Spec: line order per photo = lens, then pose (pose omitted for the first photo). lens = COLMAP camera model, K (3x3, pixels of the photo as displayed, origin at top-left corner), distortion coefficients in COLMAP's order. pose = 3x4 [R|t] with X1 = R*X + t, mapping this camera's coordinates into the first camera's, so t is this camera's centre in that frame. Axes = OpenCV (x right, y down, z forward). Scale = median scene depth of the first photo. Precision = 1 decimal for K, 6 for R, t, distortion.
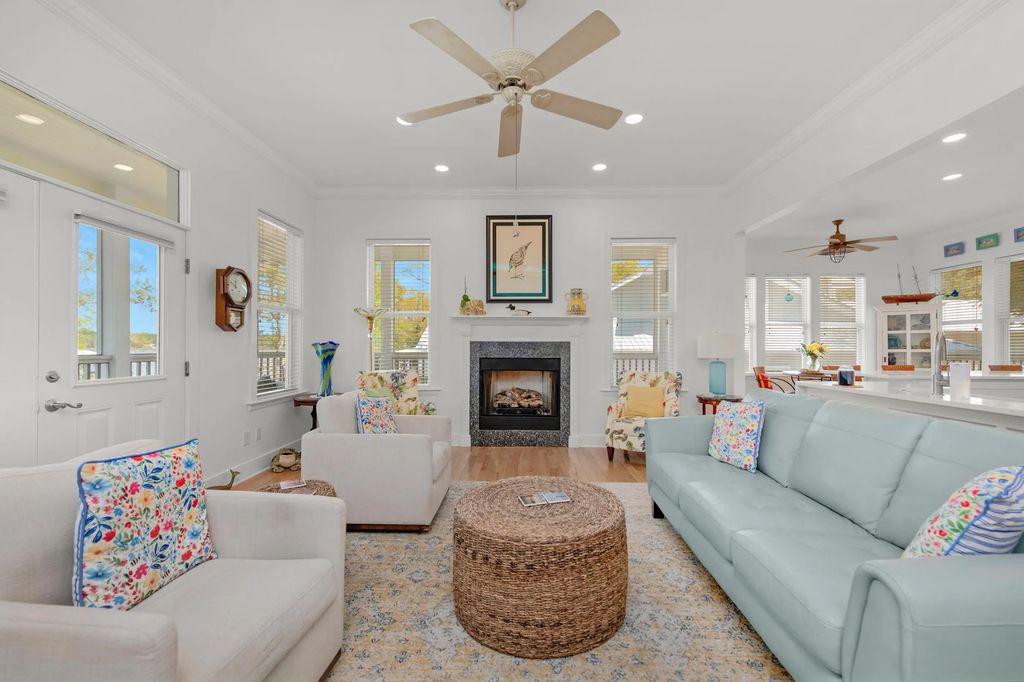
lens RADIAL K [[410.2, 0, 504.0], [0, 410.2, 345.6], [0, 0, 1]] dist [0.011469, -0.003622]
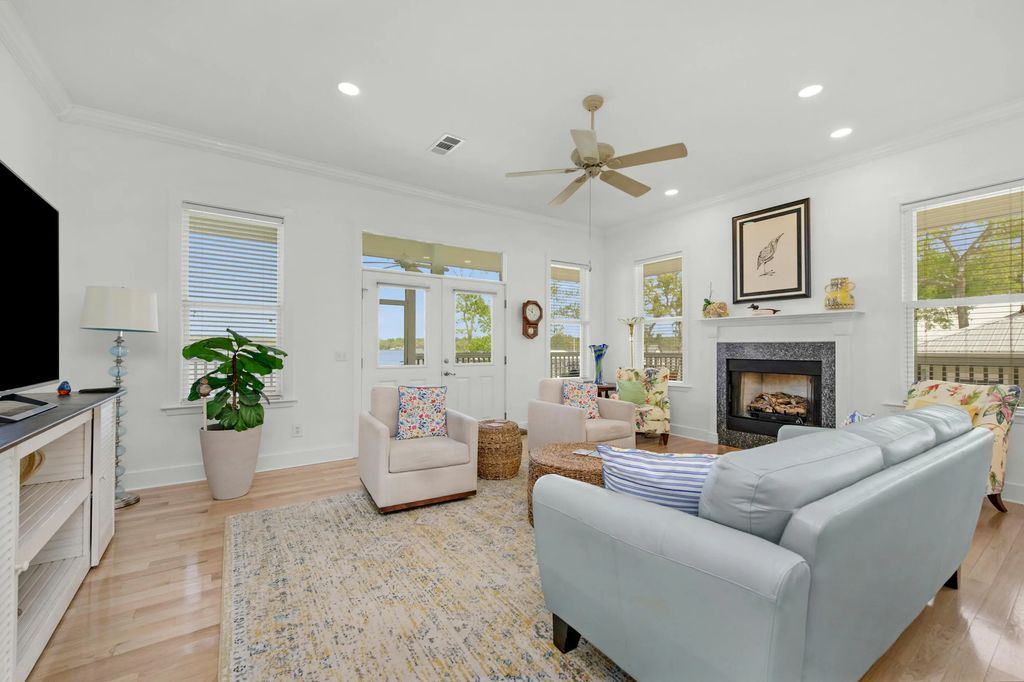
lens RADIAL K [[410.2, 0, 513.6], [0, 410.2, 345.0], [0, 0, 1]] dist [0.011469, -0.003622]
pose [[0.593265, -0.006725, -0.804979, 0.449107], [0.002785, 0.999976, -0.006302, 0.000605], [0.805003, 0.001497, 0.593269, -0.029753]]
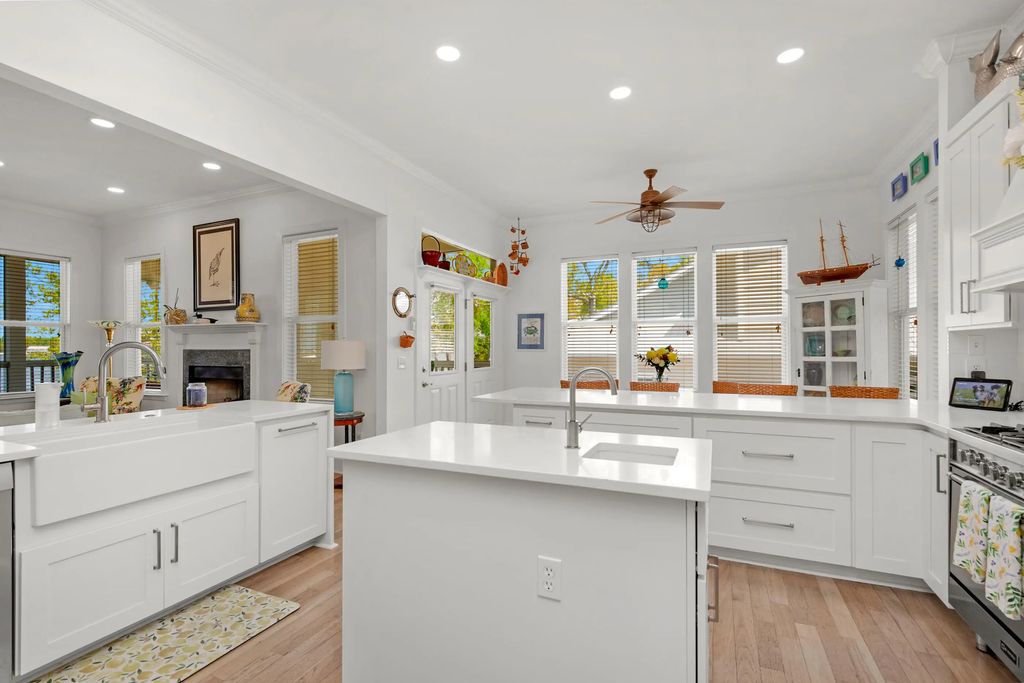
lens RADIAL K [[452.6, 0, 503.0], [0, 452.6, 345.0], [0, 0, 1]] dist [0.002039, -0.002190]
pose [[0.923697, -0.008262, -0.383034, 1.092946], [0.006217, 0.999959, -0.006576, -0.009932], [0.383073, 0.003693, 0.923711, 0.259996]]
